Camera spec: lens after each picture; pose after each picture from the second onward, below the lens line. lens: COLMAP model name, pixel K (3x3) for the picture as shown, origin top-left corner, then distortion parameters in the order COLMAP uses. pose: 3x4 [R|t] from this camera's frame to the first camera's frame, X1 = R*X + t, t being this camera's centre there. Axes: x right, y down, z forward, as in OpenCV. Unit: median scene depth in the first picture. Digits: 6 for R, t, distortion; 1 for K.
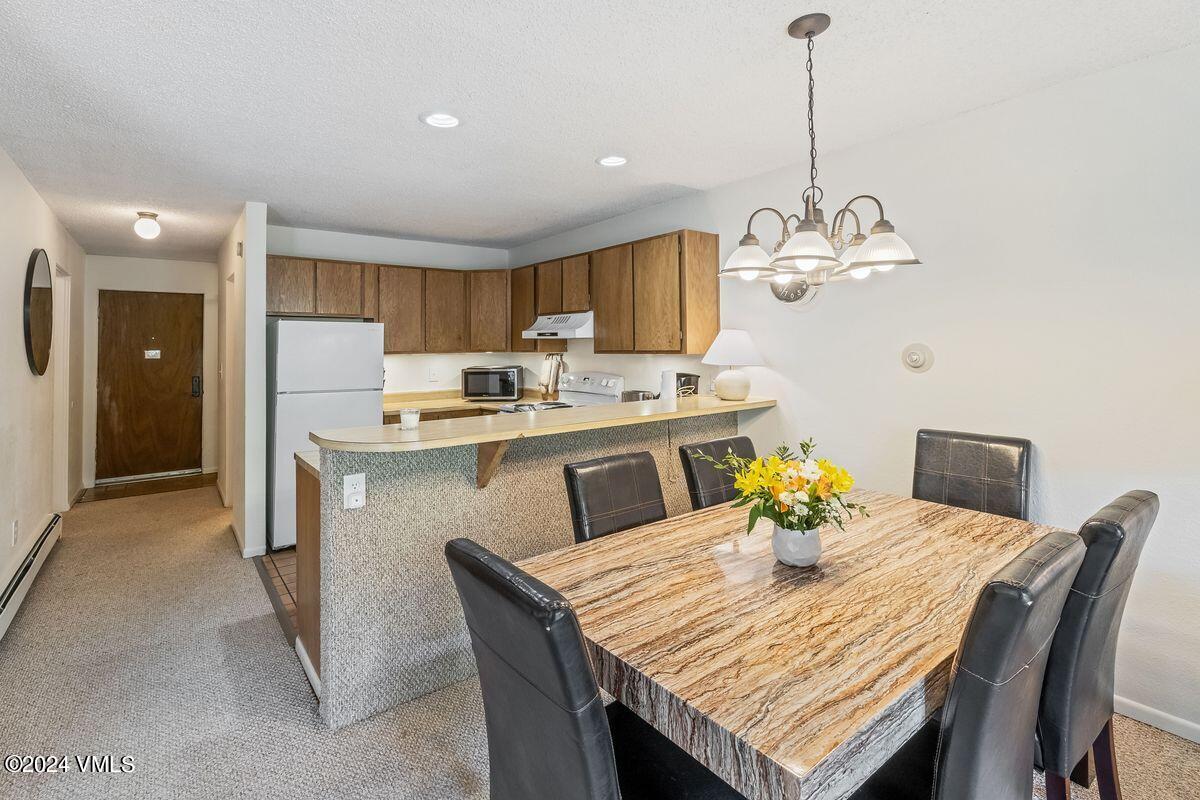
lens RADIAL K [[551.0, 0, 581.0], [0, 551.0, 343.3], [0, 0, 1]] dist [-0.000175, -0.000001]
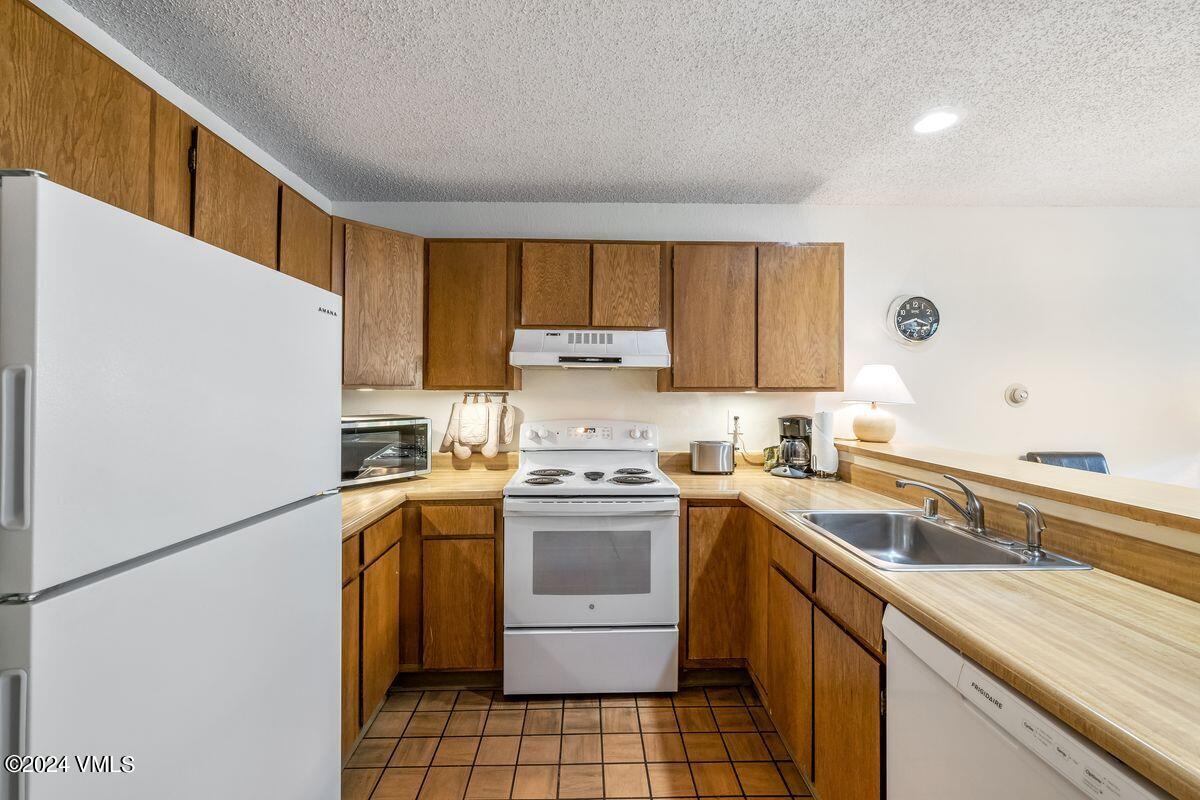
lens RADIAL K [[514.6, 0, 600.0], [0, 514.6, 400.0], [0, 0, 1]] dist [0.000017, 0.000059]
pose [[0.580743, 0.006393, 0.814062, -0.523325], [-0.012917, 0.999916, 0.001362, 0.028464], [-0.813984, -0.011306, 0.580777, 0.656481]]
